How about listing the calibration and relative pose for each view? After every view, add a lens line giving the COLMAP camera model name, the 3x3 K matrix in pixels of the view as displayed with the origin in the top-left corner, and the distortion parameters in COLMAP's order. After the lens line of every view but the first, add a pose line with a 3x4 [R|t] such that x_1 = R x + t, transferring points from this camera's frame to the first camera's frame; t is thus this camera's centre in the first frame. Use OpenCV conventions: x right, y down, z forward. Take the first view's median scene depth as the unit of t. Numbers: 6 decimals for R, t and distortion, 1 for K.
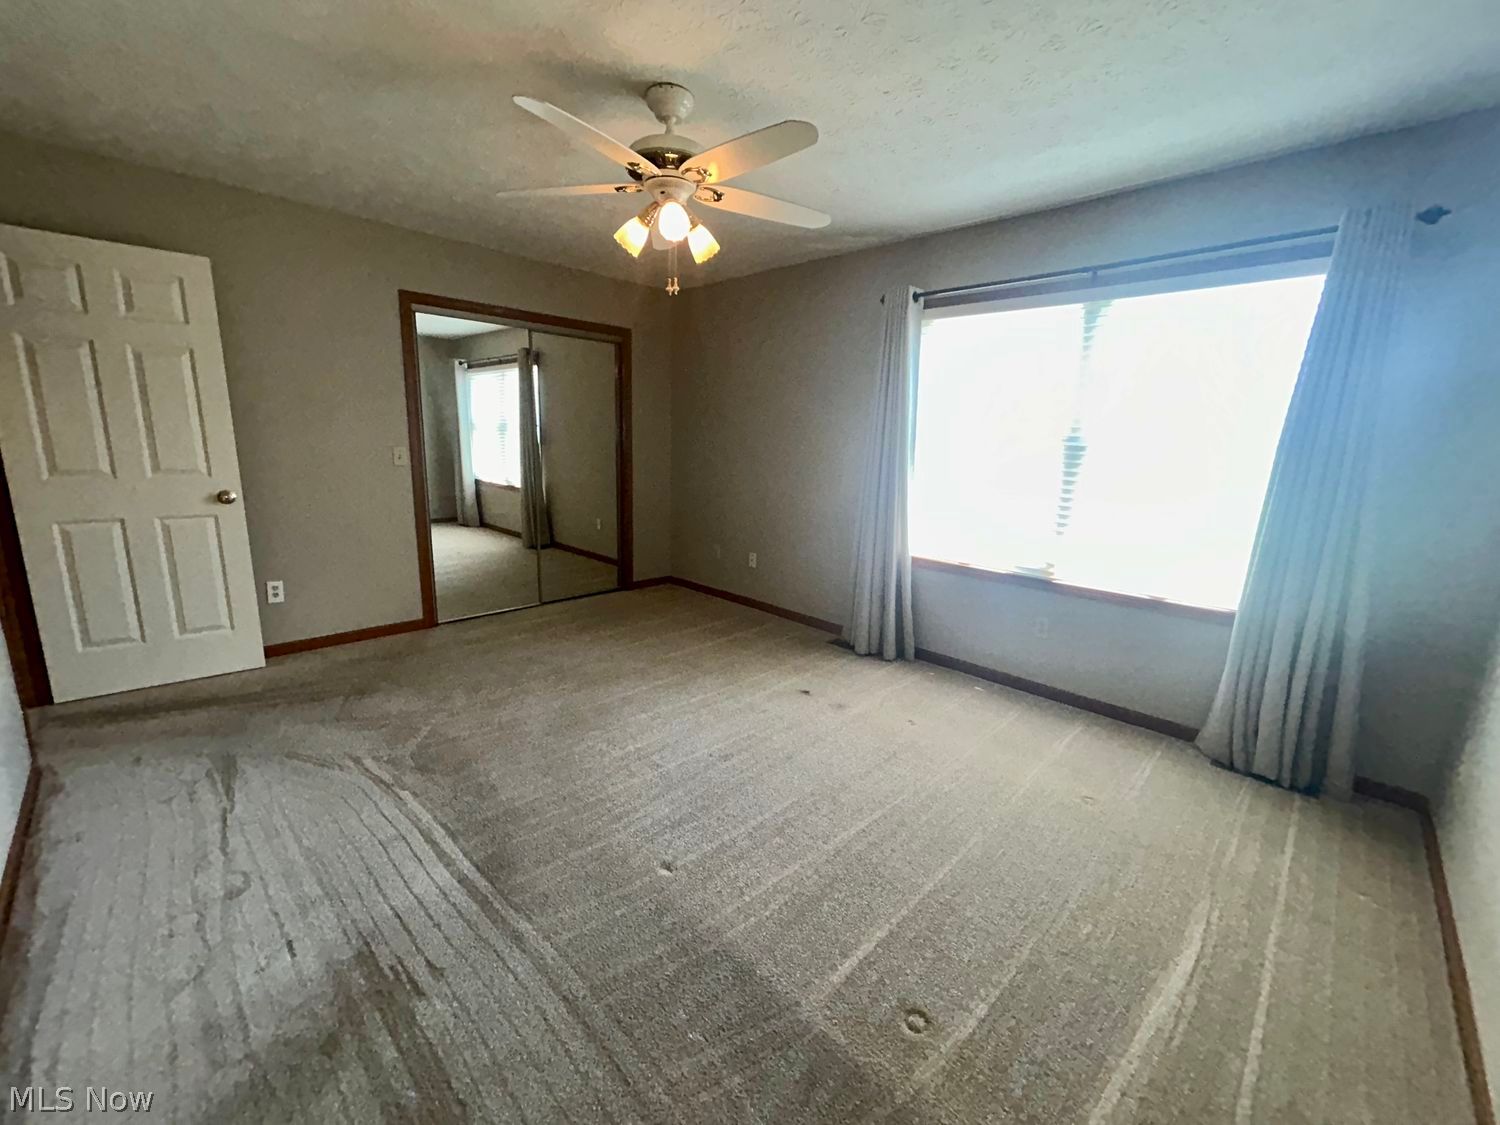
lens RADIAL K [[605.7, 0, 748.6], [0, 605.7, 560.3], [0, 0, 1]] dist [0.000485, 0.000499]
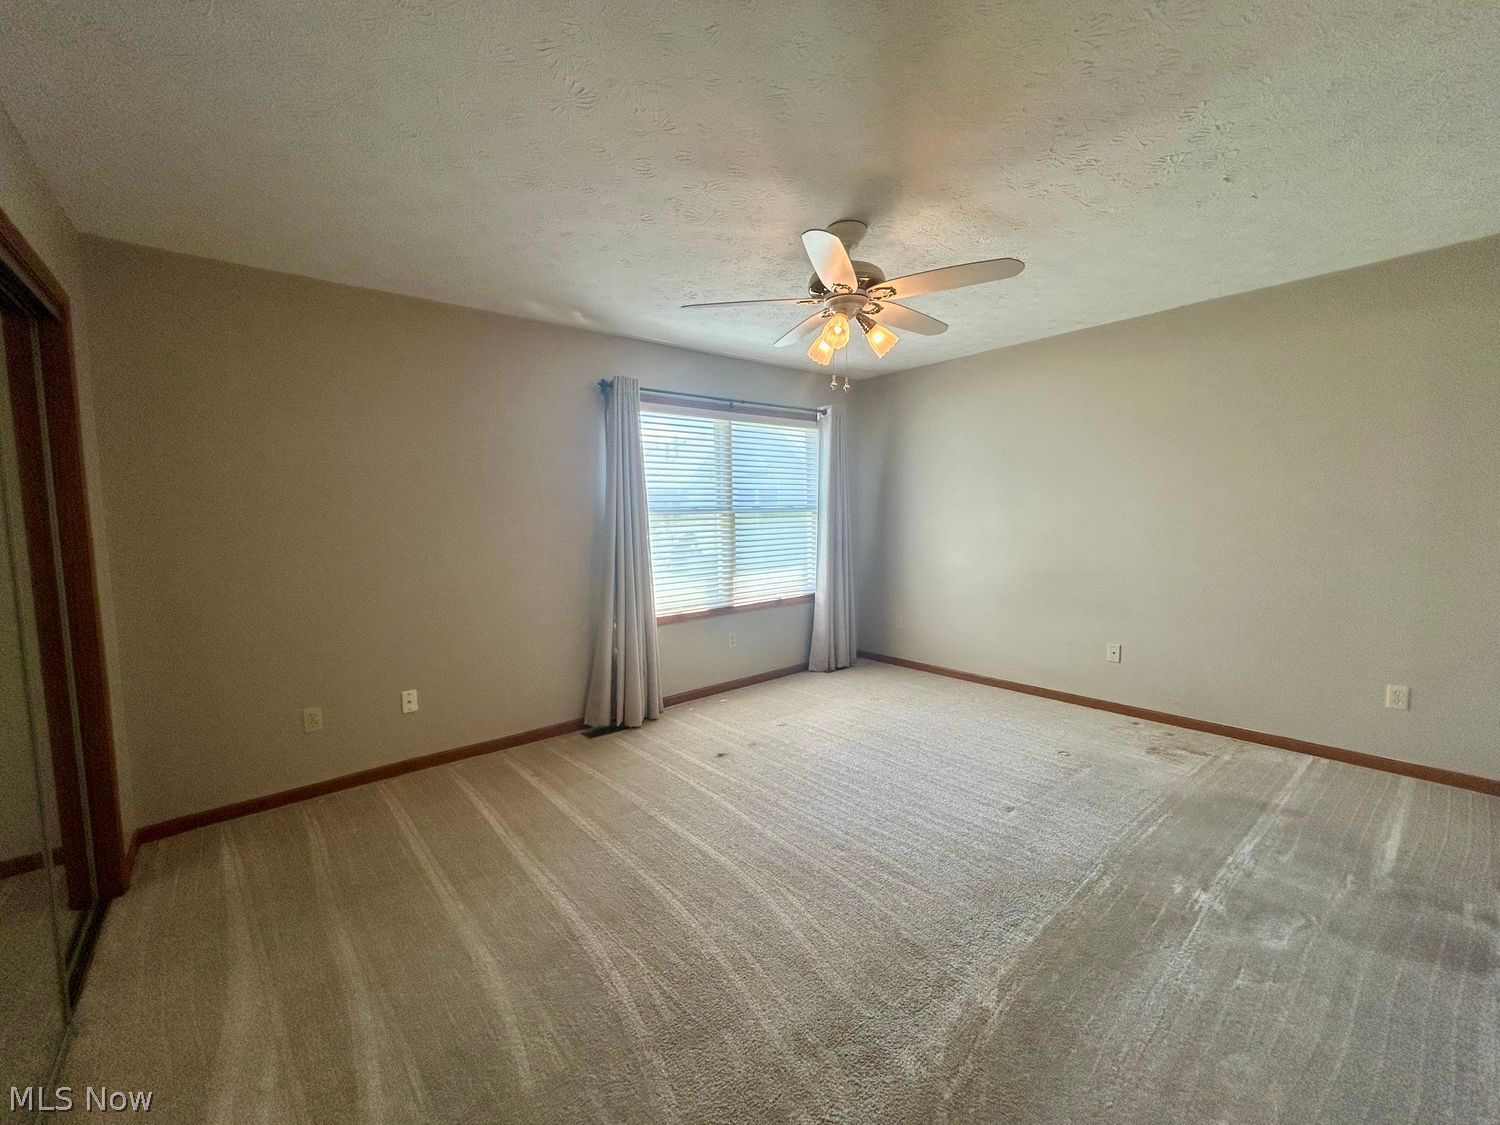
lens RADIAL K [[605.7, 0, 748.6], [0, 605.7, 560.3], [0, 0, 1]] dist [0.000485, 0.000499]
pose [[0.092285, -0.112714, 0.989333, -0.877731], [0.223058, 0.970662, 0.089780, -0.186391], [-0.970427, 0.212393, 0.114719, 0.756847]]
